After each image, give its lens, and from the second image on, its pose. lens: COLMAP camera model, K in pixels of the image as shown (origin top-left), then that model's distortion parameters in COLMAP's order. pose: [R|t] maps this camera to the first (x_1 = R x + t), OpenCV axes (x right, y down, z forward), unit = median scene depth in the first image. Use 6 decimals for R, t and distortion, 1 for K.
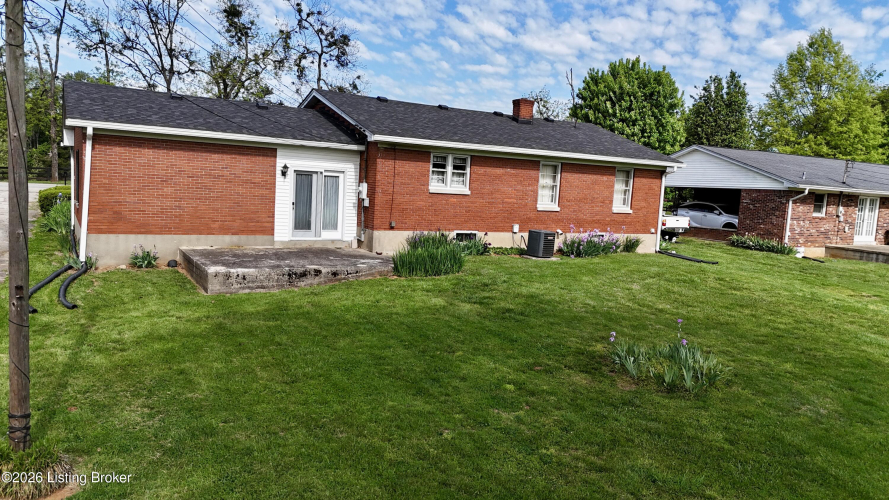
lens RADIAL K [[657.8, 0, 438.9], [0, 657.8, 250.4], [0, 0, 1]] dist [0.108164, -0.143065]
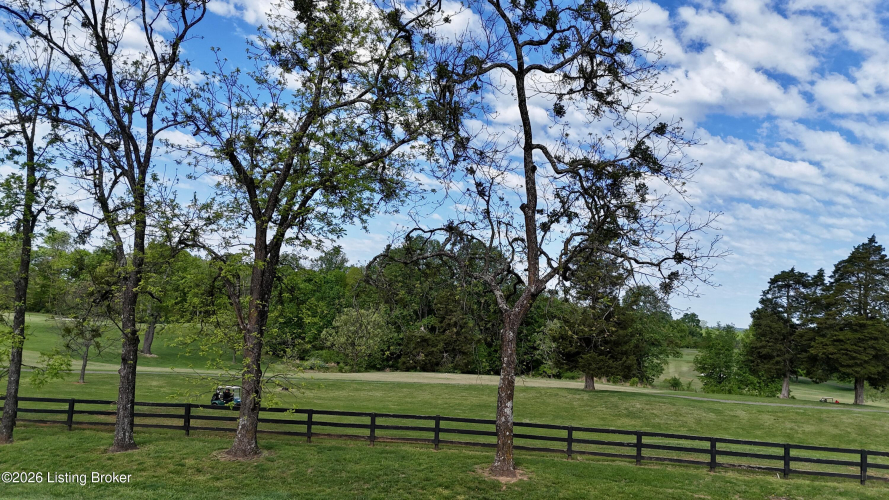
lens RADIAL K [[657.8, 0, 438.9], [0, 657.8, 250.4], [0, 0, 1]] dist [0.108164, -0.143065]
pose [[0.795473, -0.083634, -0.600190, -0.041500], [-0.070467, 0.970945, -0.228692, -0.333332], [0.601878, 0.224212, 0.766467, 1.940696]]
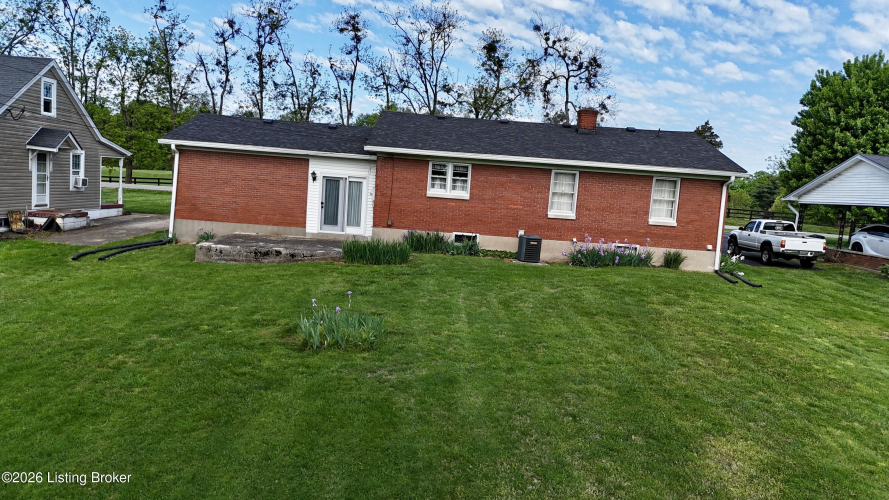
lens RADIAL K [[657.8, 0, 438.9], [0, 657.8, 250.4], [0, 0, 1]] dist [0.108164, -0.143065]
pose [[0.864634, 0.055314, -0.499348, 0.479615], [-0.074023, 0.997099, -0.017722, 0.018658], [0.496919, 0.052286, 0.866220, 0.035684]]
